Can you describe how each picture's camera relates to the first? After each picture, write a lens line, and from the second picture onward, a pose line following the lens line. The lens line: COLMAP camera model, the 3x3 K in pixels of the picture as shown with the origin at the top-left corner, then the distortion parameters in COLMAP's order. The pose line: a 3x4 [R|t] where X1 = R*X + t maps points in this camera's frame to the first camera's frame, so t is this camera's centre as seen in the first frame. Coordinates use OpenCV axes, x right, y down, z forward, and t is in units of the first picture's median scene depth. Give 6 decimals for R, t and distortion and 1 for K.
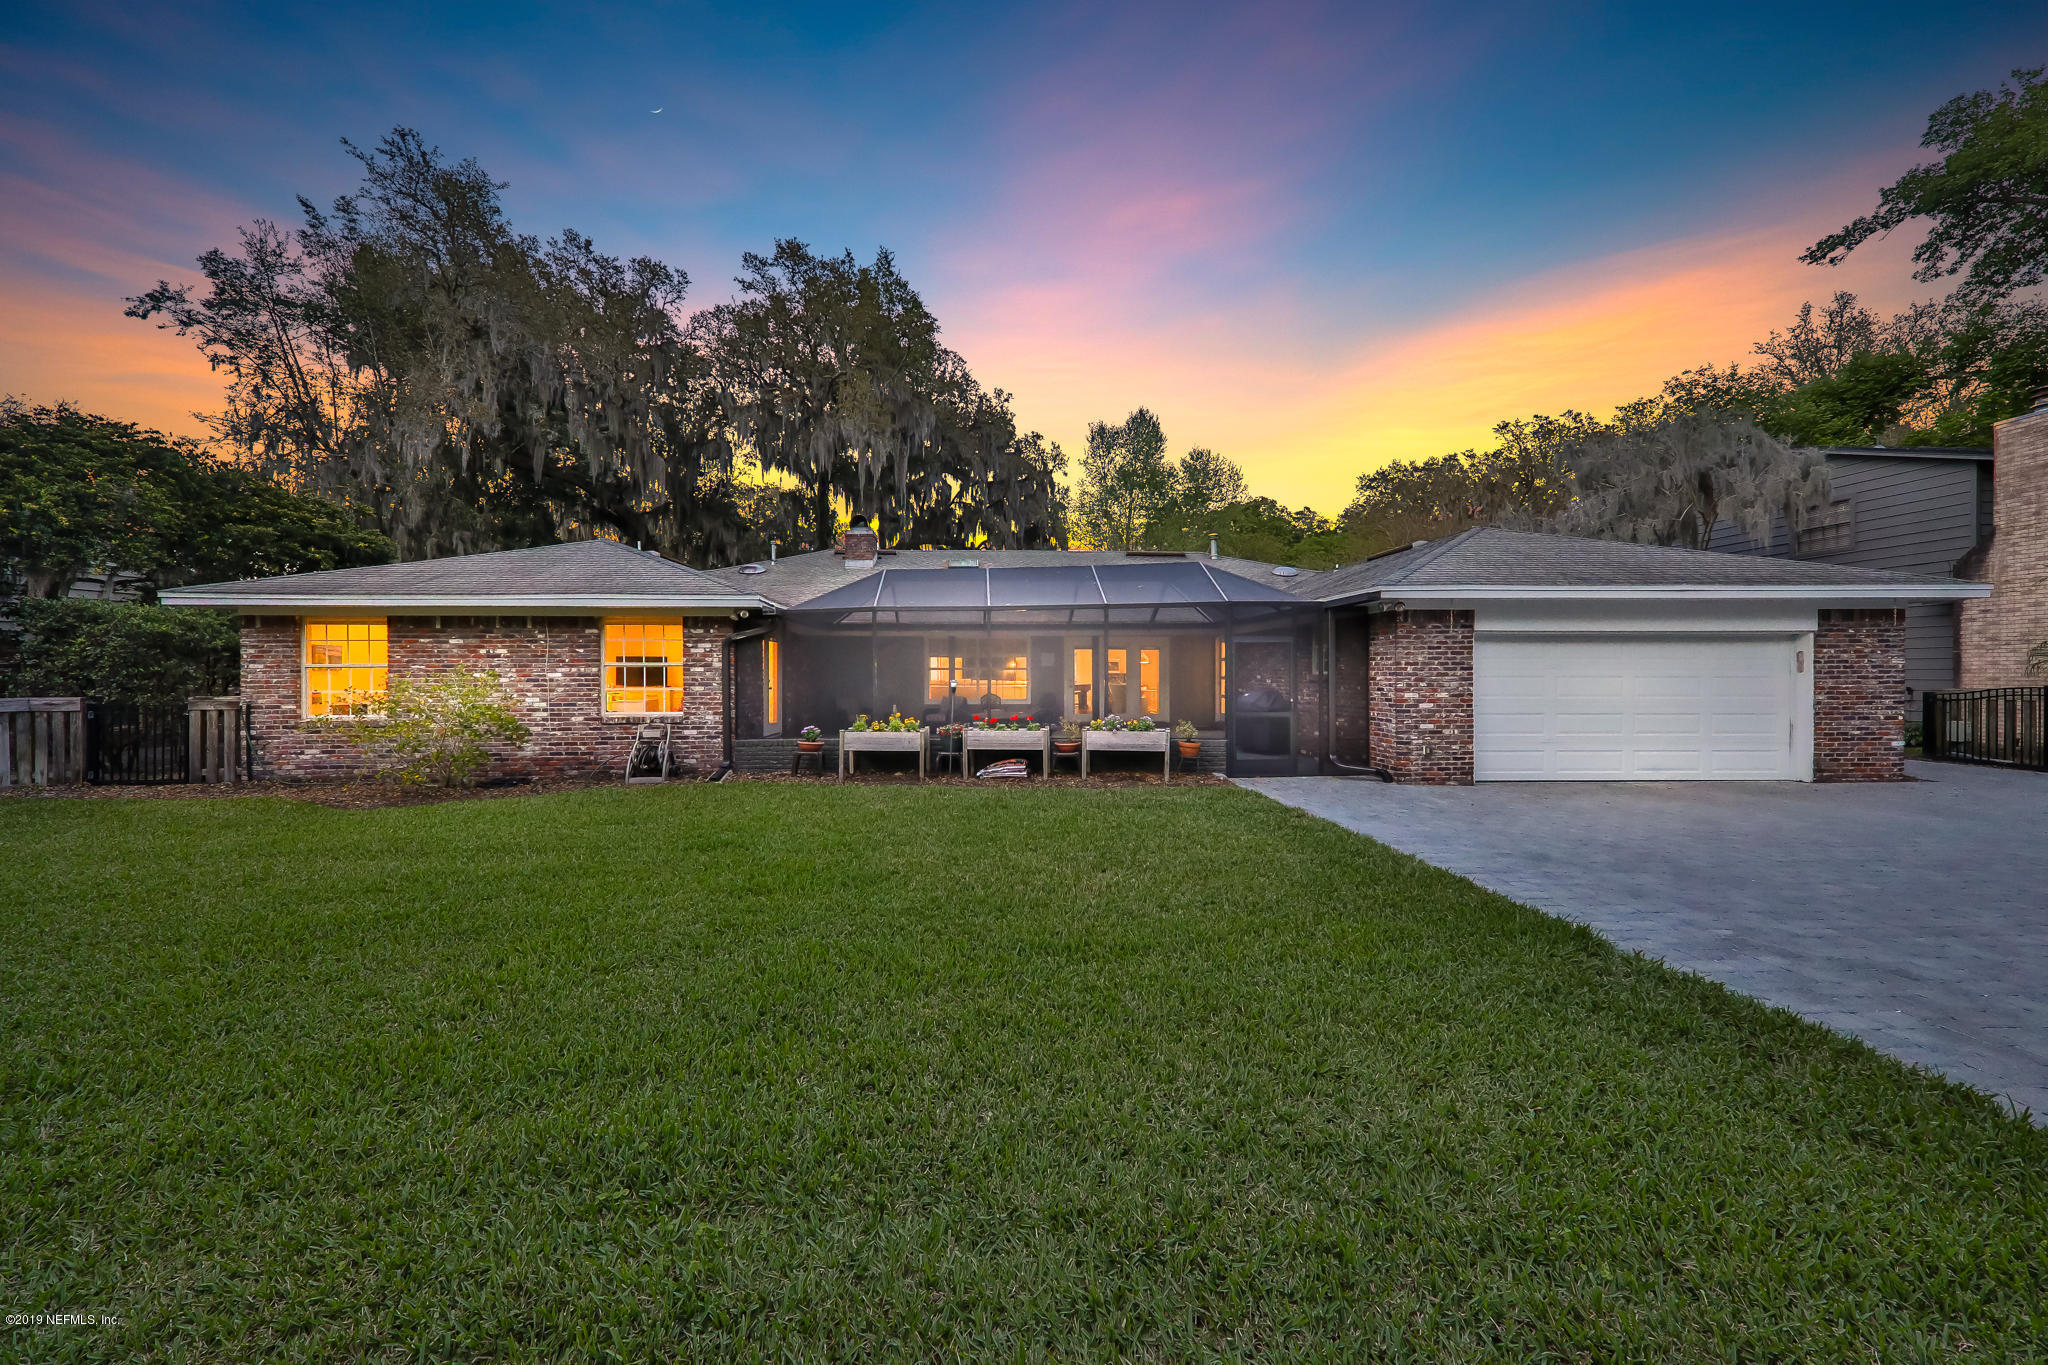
lens RADIAL K [[774.5, 0, 1024.7], [0, 774.5, 678.6], [0, 0, 1]] dist [0.009833, -0.000030]
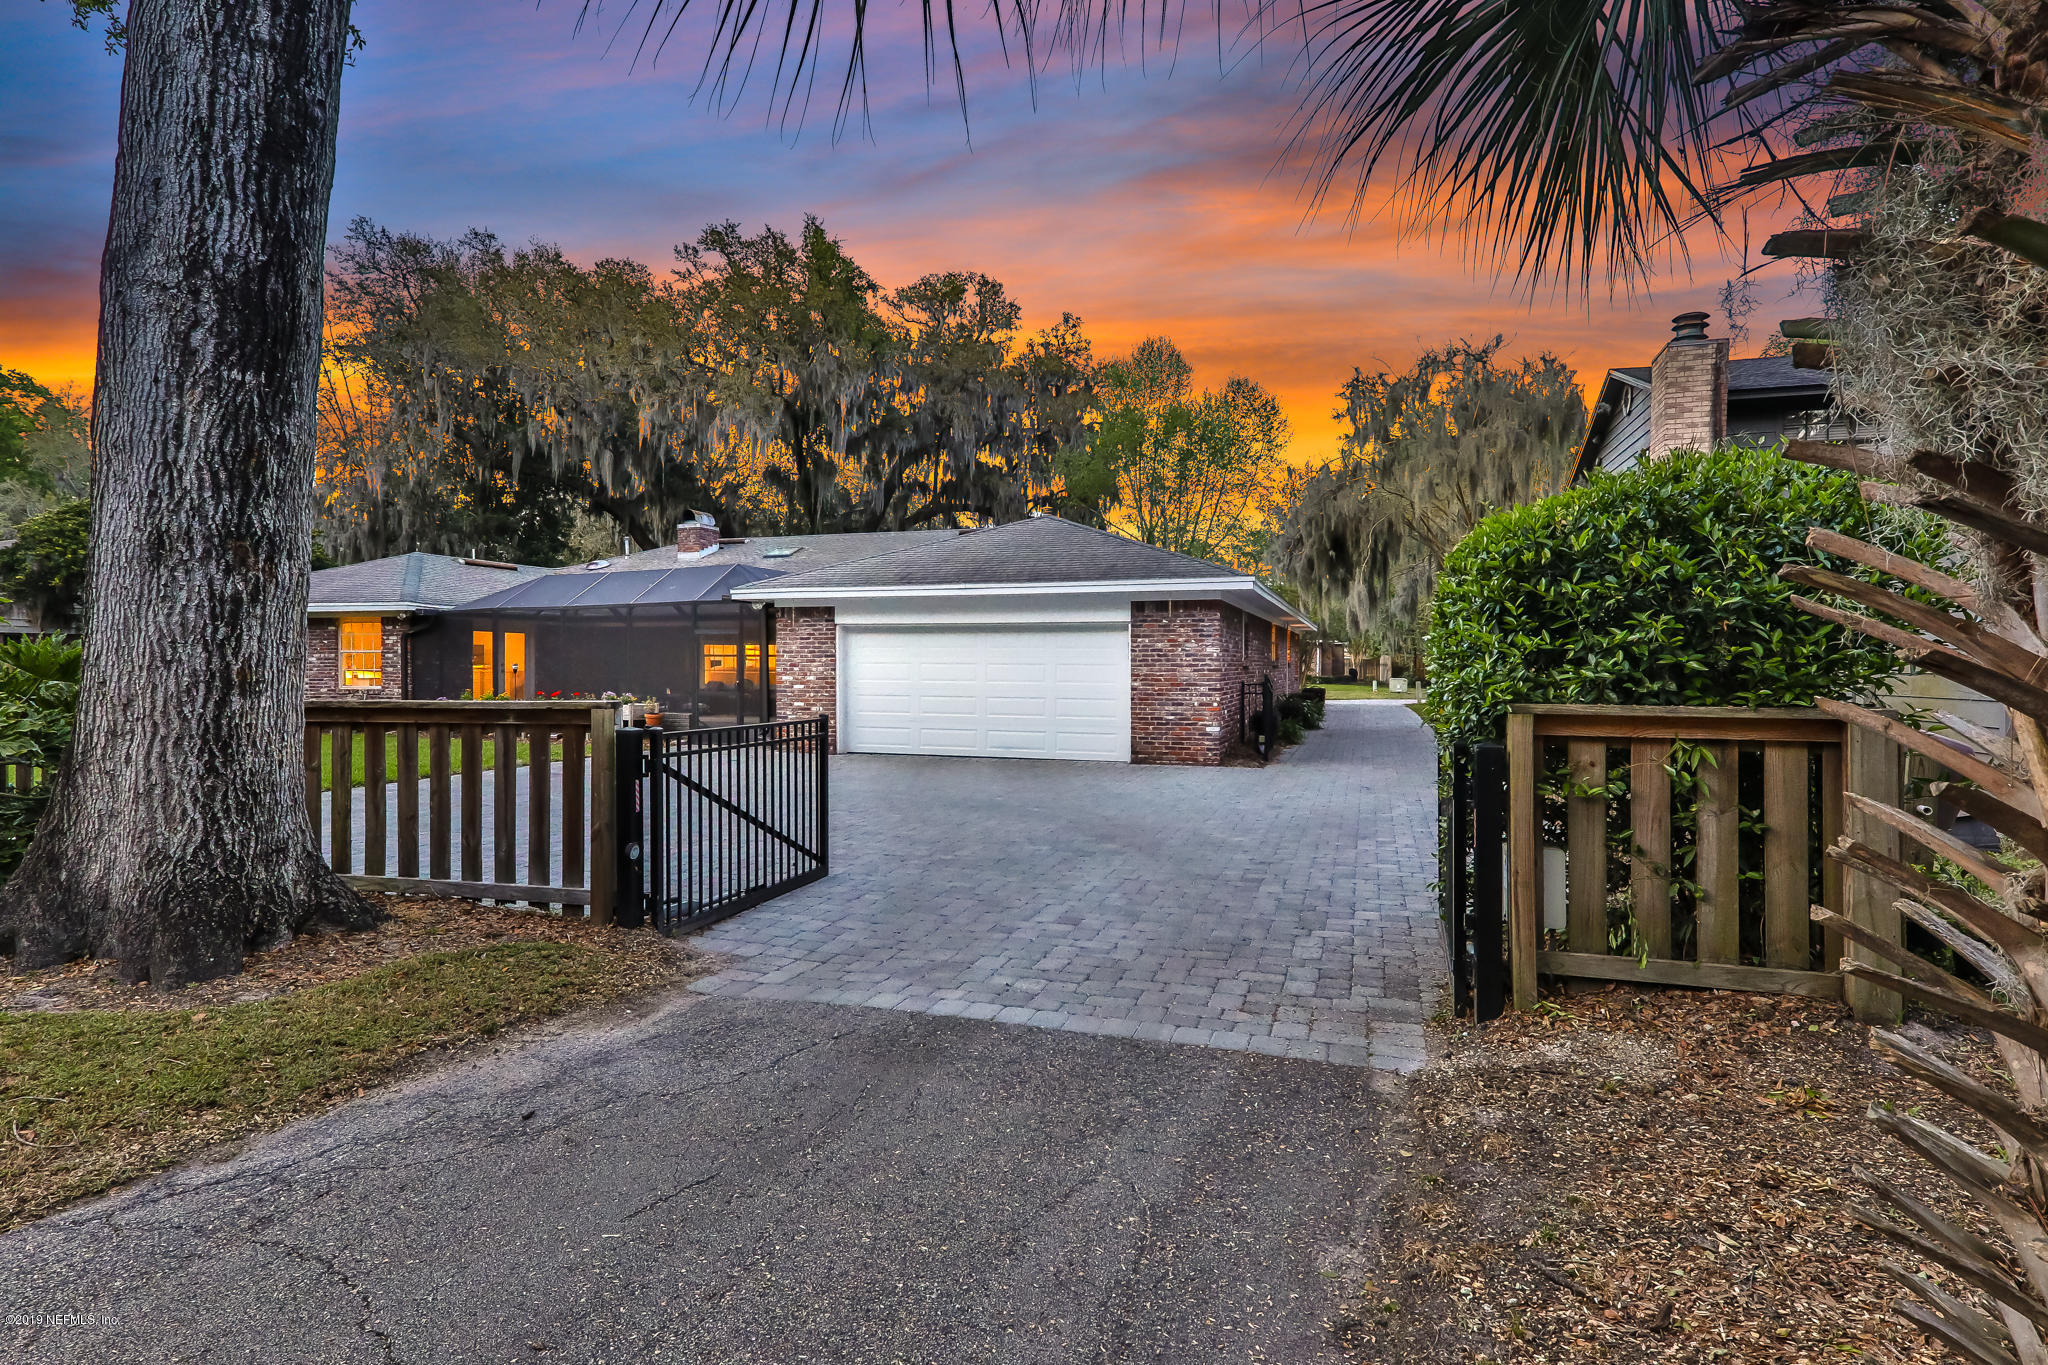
lens RADIAL K [[1077.2, 0, 1021.3], [0, 1077.2, 674.3], [0, 0, 1]] dist [0.001216, 0.000049]
pose [[0.944535, 0.007861, -0.328317, 1.349271], [-0.007944, 0.999968, 0.001088, 0.010542], [0.328315, 0.001580, 0.944567, -0.440493]]
